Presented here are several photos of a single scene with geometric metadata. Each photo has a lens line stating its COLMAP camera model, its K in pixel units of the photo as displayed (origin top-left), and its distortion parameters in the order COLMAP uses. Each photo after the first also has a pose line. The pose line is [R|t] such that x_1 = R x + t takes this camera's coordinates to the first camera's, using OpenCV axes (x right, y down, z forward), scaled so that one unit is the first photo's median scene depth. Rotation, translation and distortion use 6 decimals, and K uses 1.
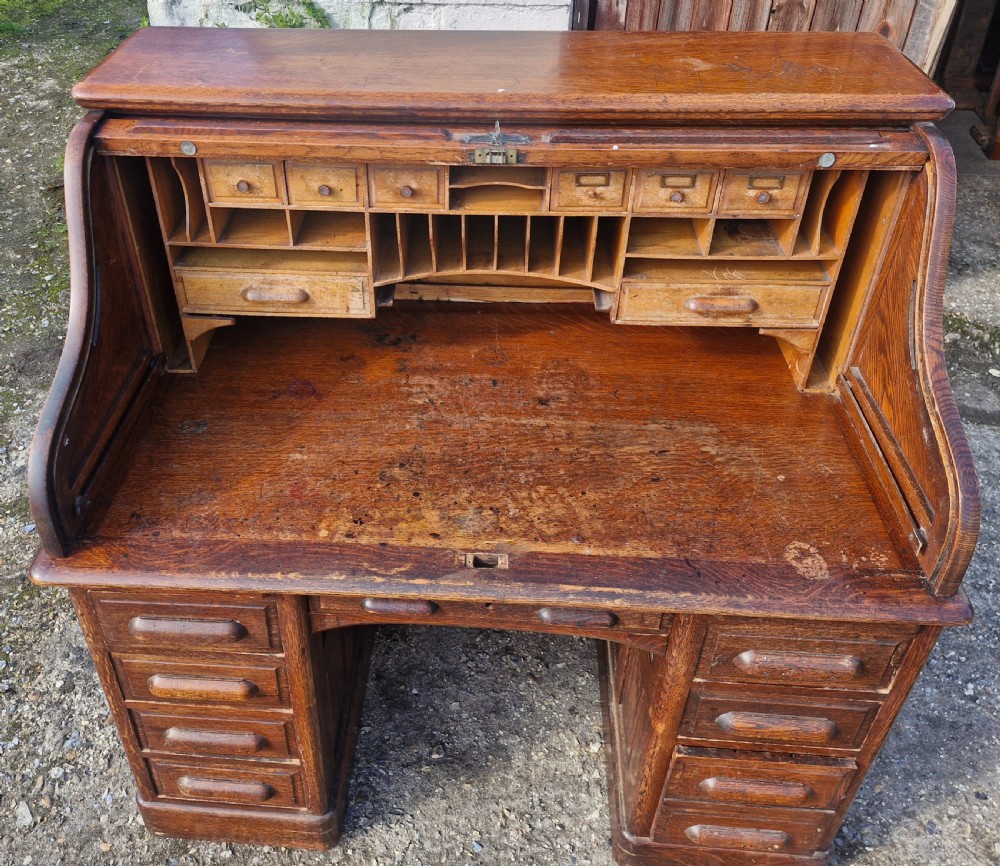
lens RADIAL K [[881.3, 0, 437.3], [0, 881.3, 367.8], [0, 0, 1]] dist [0.076317, -0.085724]
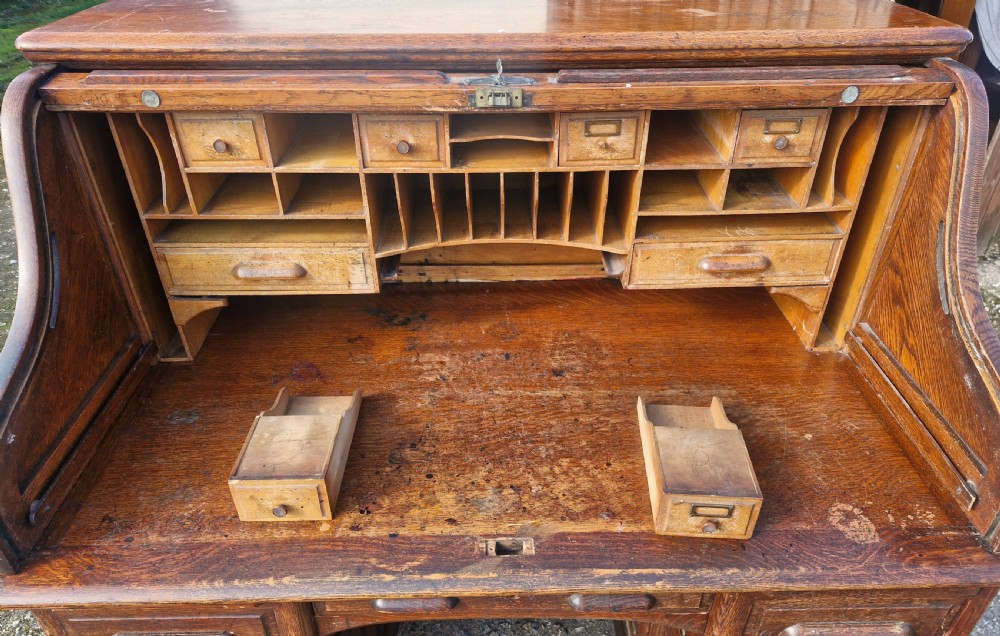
lens RADIAL K [[687.4, 0, 504.9], [0, 687.4, 361.9], [0, 0, 1]] dist [0.046007, -0.043878]
pose [[0.996141, -0.045806, 0.074866, 0.006163], [0.046763, 0.998844, -0.011087, 0.035007], [-0.074272, 0.014545, 0.997132, 0.270758]]
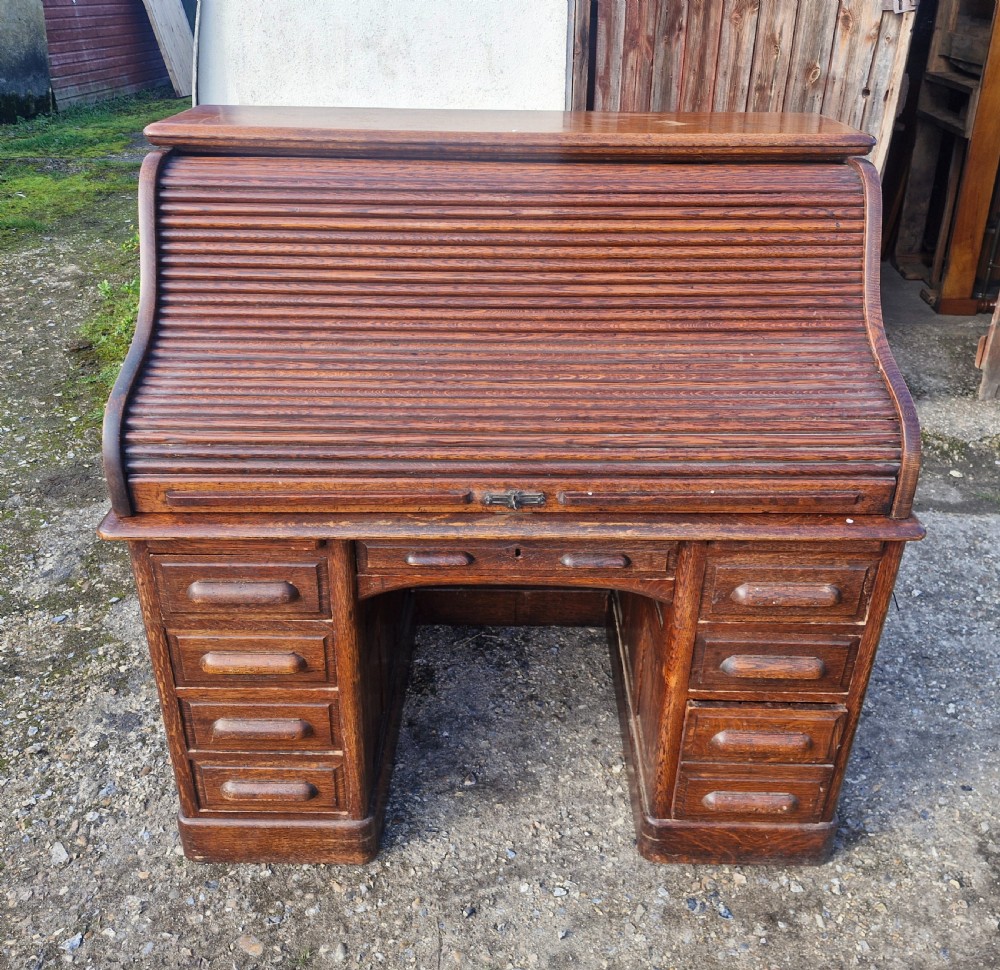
lens RADIAL K [[876.7, 0, 518.6], [0, 876.7, 473.5], [0, 0, 1]] dist [0.098503, -0.129602]
pose [[0.996257, -0.019097, 0.084305, -0.031009], [0.030863, 0.989592, -0.140551, 0.295520], [-0.080743, 0.142627, 0.986478, -0.111959]]
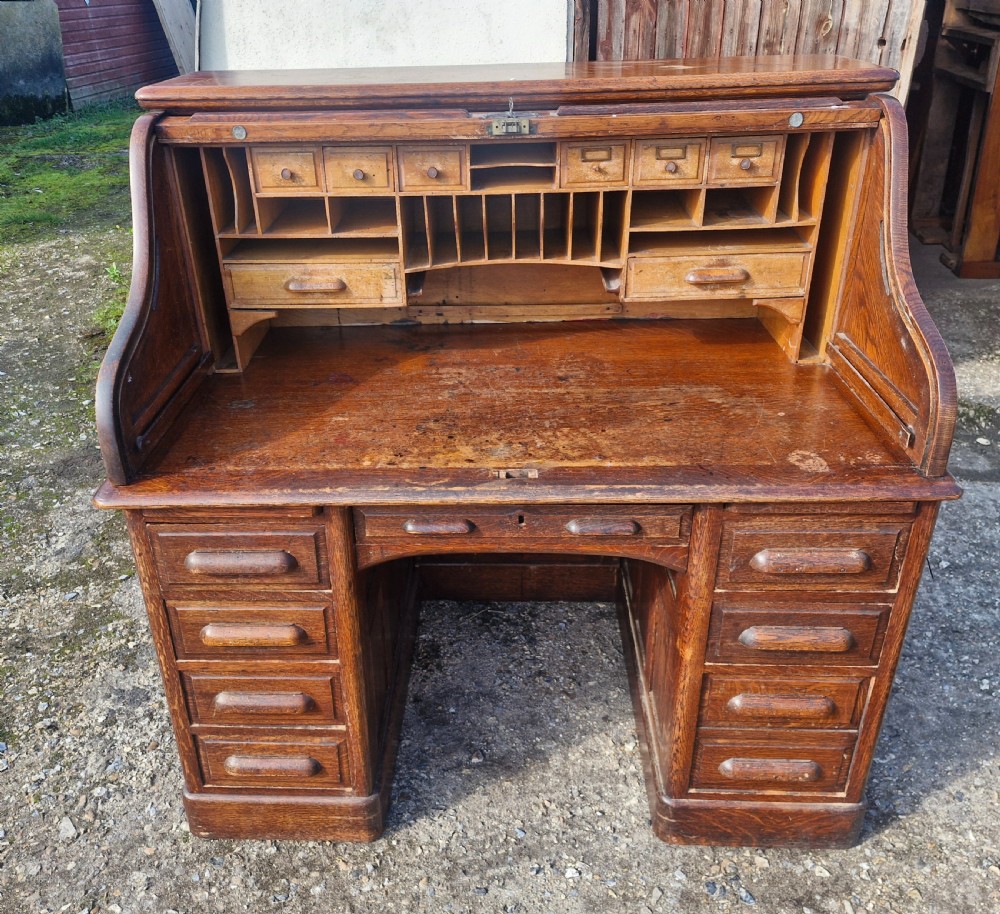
lens RADIAL K [[866.7, 0, 474.6], [0, 866.7, 461.7], [0, 0, 1]] dist [0.101684, -0.136497]
pose [[0.999086, -0.034261, 0.025556, -0.021941], [0.037478, 0.989671, -0.138372, 0.311818], [-0.020551, 0.139203, 0.990051, -0.054180]]
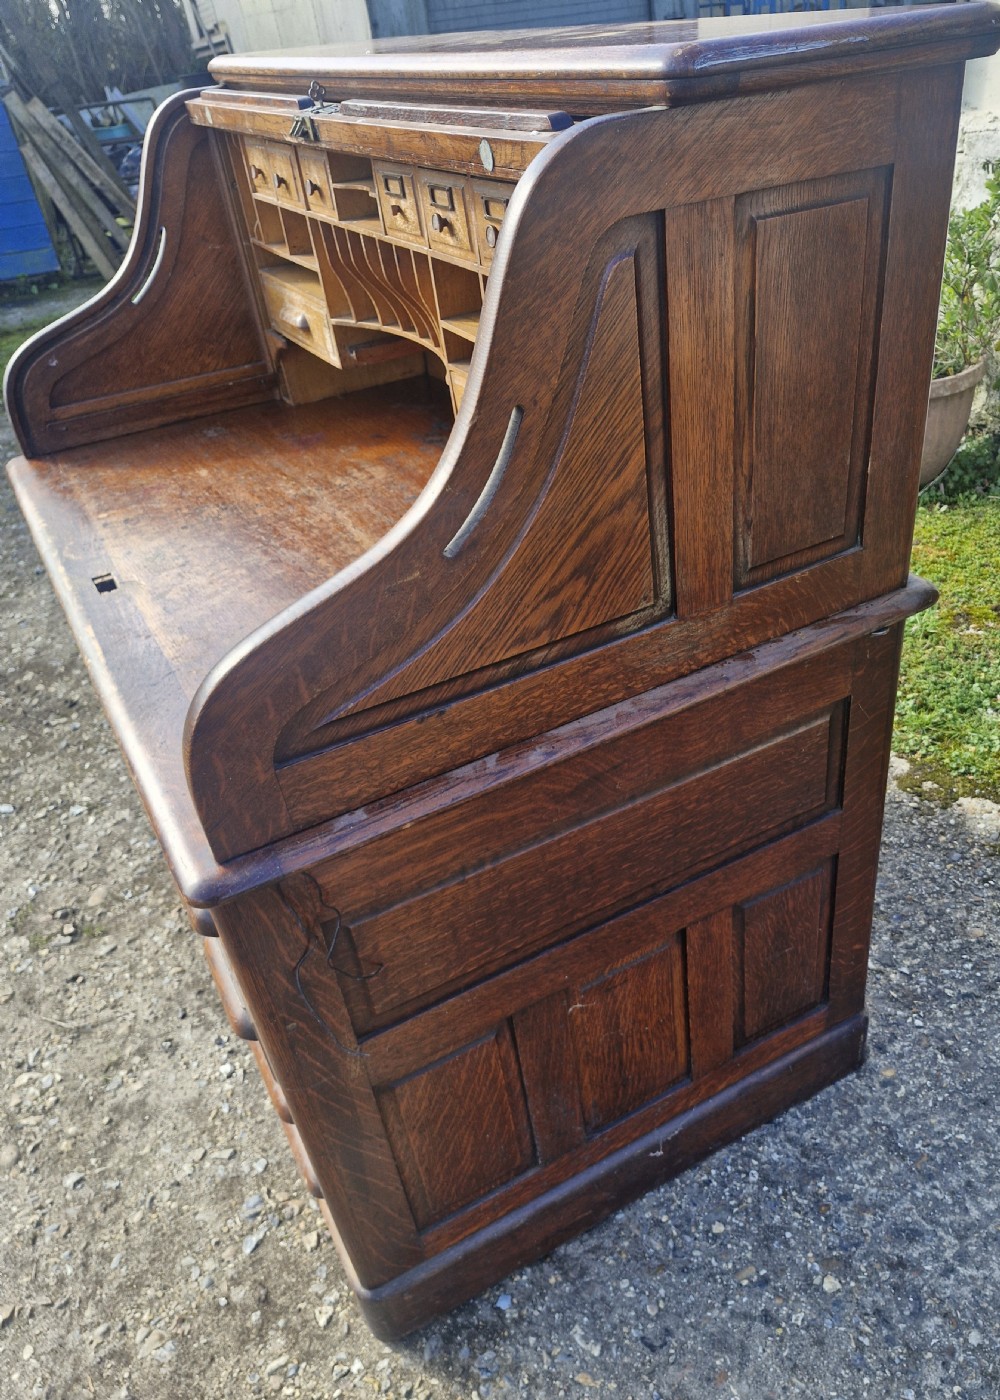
lens RADIAL K [[1024.8, 0, 599.6], [0, 1024.8, 758.7], [0, 0, 1]] dist [0.021230, -0.035580]
pose [[0.570386, 0.458684, -0.681373, 0.990626], [-0.430948, 0.873320, 0.227147, -0.066128], [0.699245, 0.164075, 0.695799, 0.589556]]
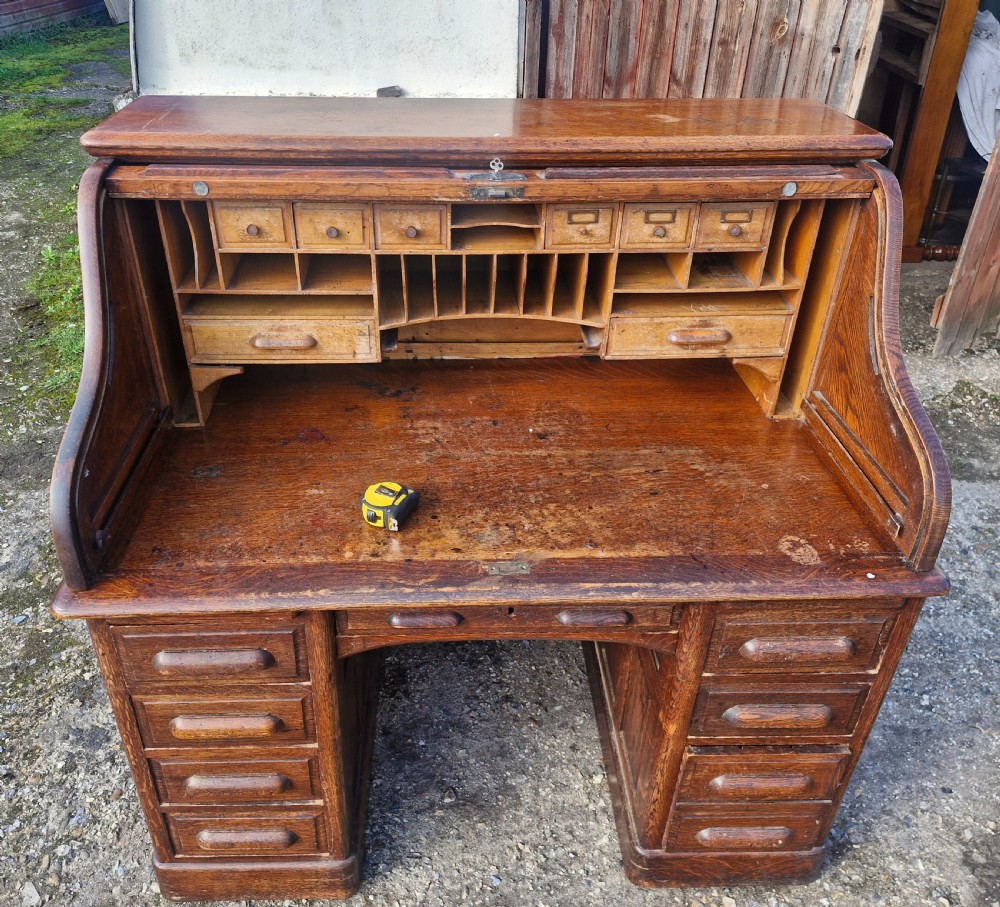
lens RADIAL K [[830.0, 0, 476.1], [0, 830.0, 447.7], [0, 0, 1]] dist [0.092114, -0.117671]
pose [[0.993364, -0.042713, 0.106789, -0.073306], [0.049179, 0.997066, -0.058667, 0.117367], [-0.103970, 0.063529, 0.992549, 0.012281]]
